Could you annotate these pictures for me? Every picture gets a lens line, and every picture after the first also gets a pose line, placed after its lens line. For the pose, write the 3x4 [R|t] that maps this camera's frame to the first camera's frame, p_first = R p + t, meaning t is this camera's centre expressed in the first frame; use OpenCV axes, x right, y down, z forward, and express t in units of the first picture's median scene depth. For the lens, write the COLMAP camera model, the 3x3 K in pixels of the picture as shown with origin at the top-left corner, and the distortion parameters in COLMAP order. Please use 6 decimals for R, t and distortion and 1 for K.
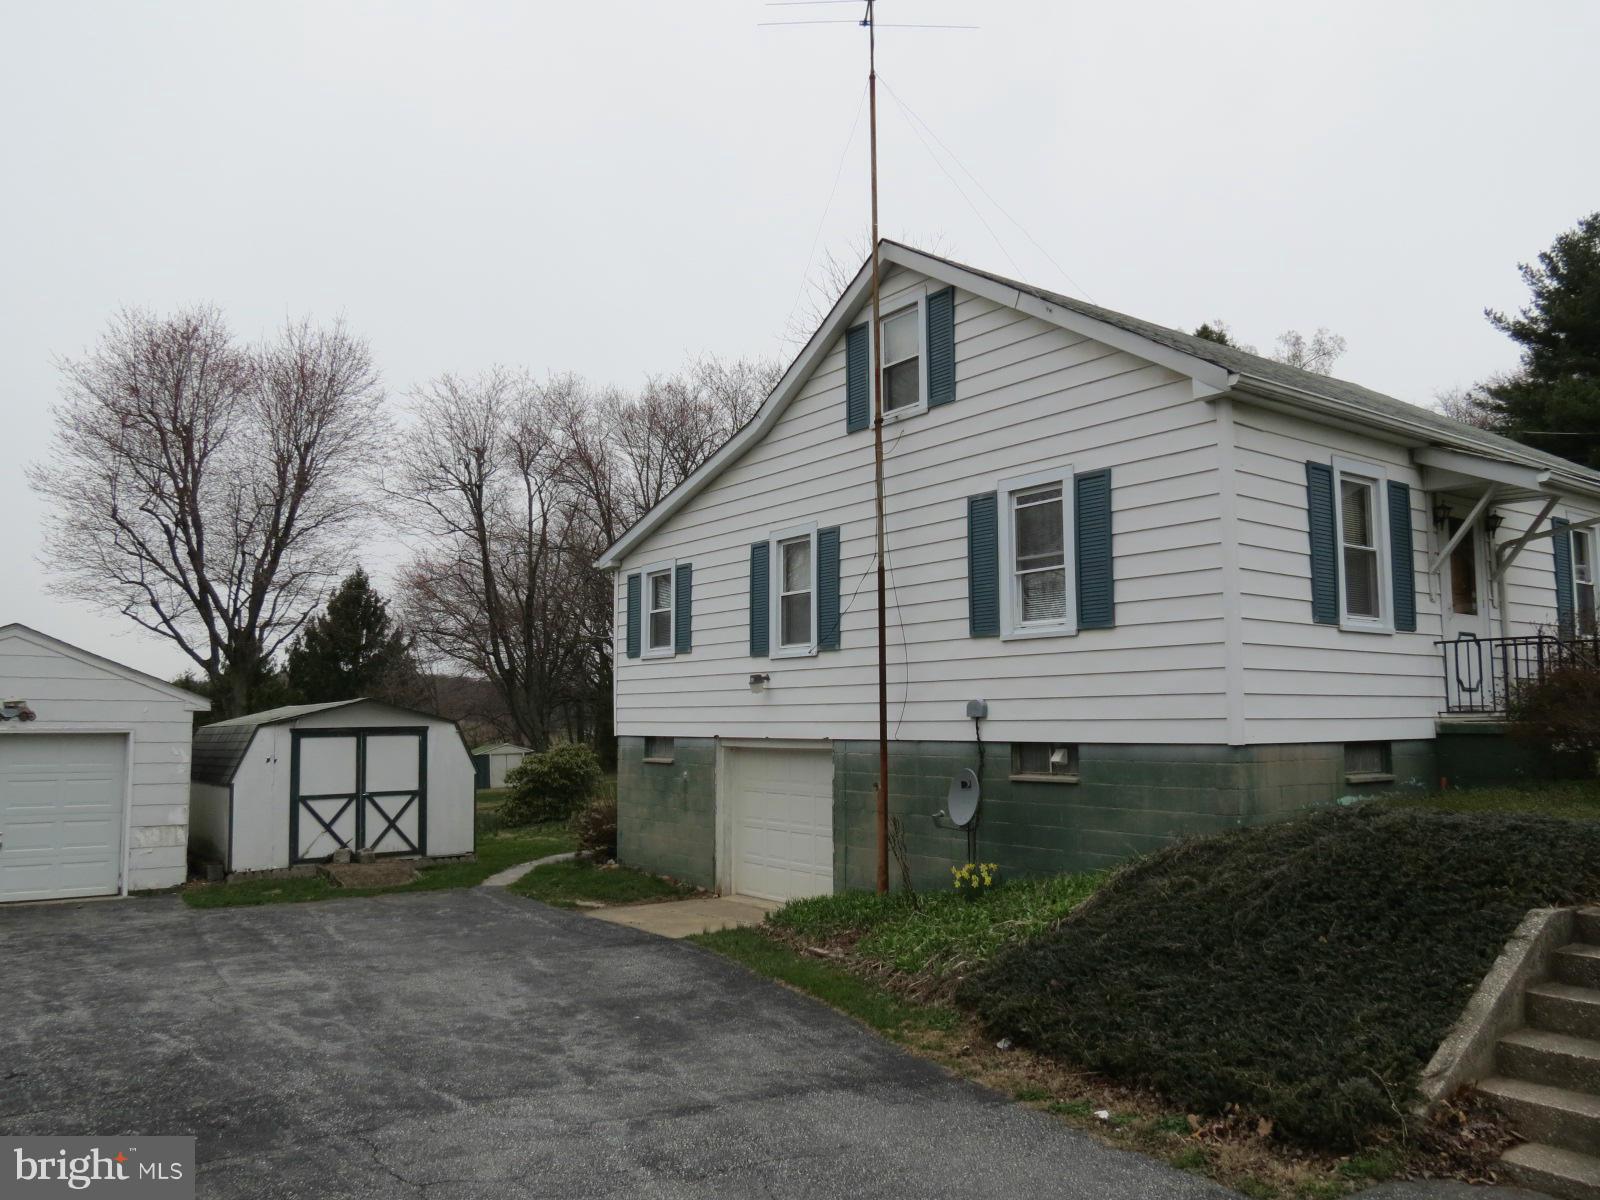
lens RADIAL K [[1199.5, 0, 800.0], [0, 1199.5, 600.0], [0, 0, 1]] dist [-0.034692, 0.005174]
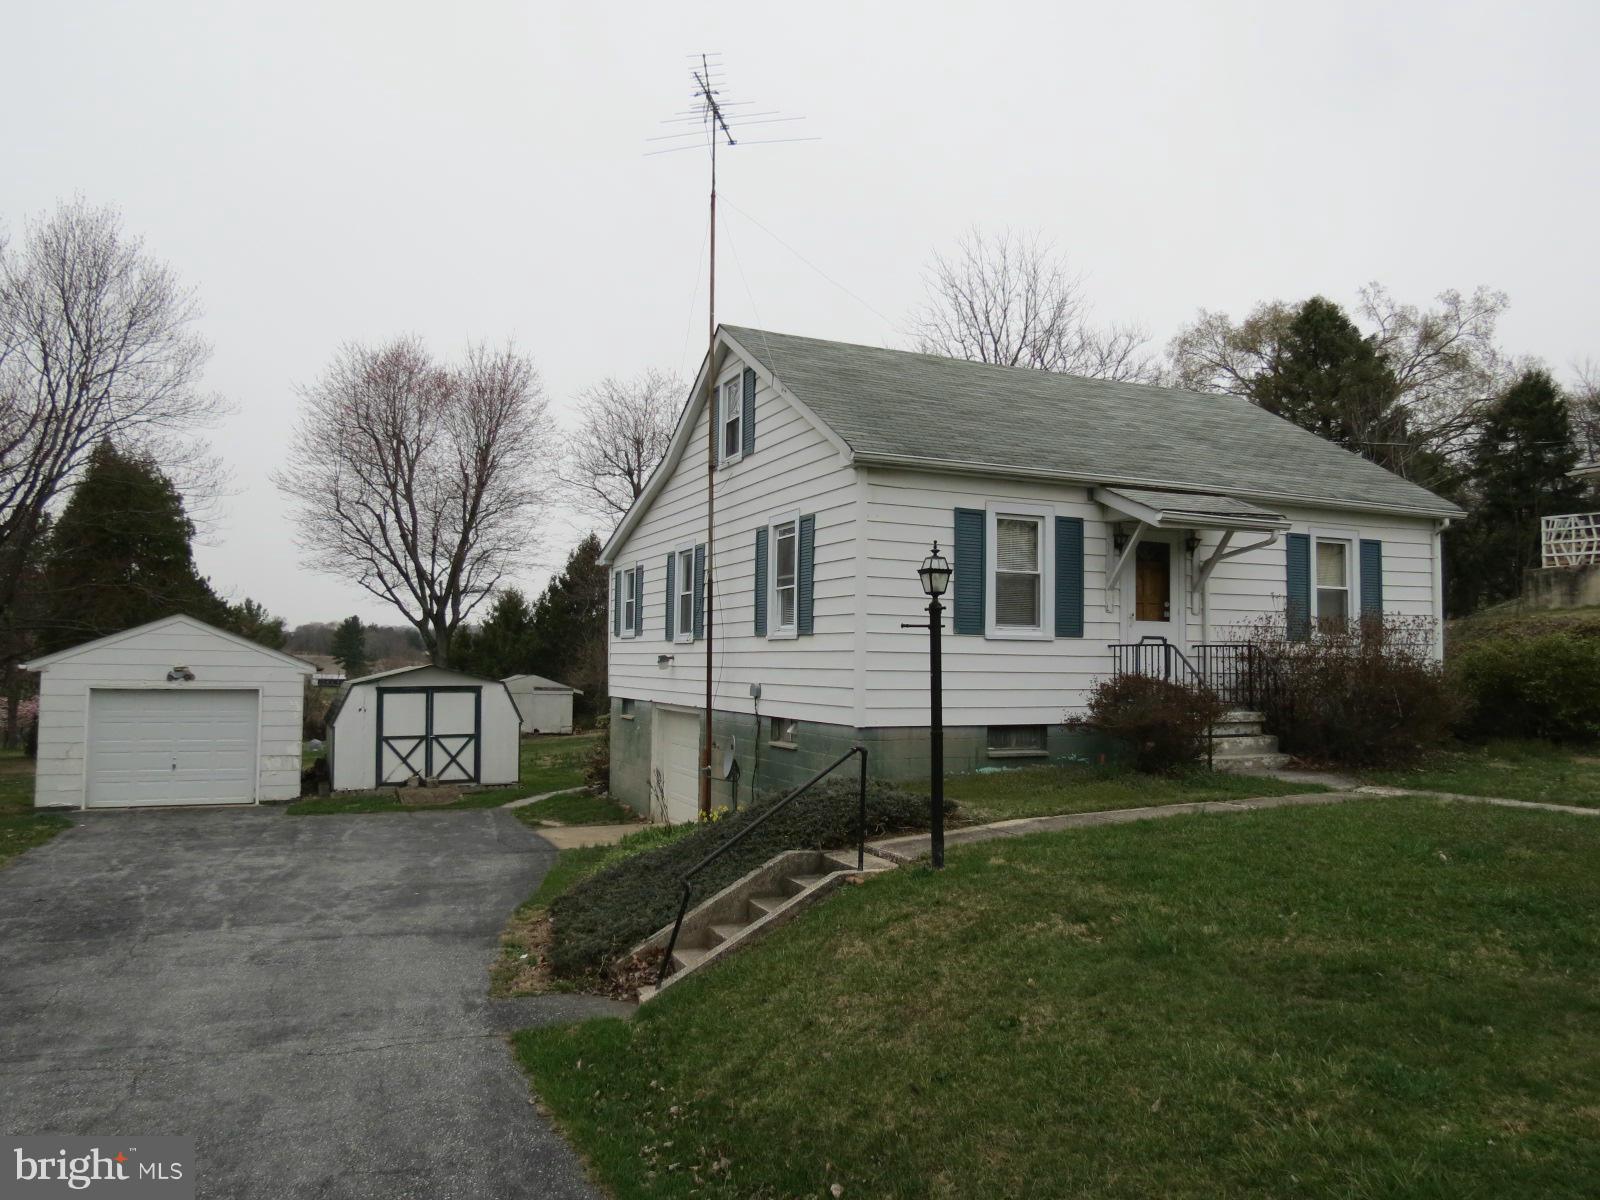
lens RADIAL K [[1132.7, 0, 800.0], [0, 1132.7, 600.0], [0, 0, 1]] dist [-0.027511, -0.000512]
pose [[0.975853, 0.002819, -0.218411, 0.336744], [0.006906, 0.999019, 0.043751, -0.045518], [0.218320, -0.044203, 0.974876, -0.148247]]
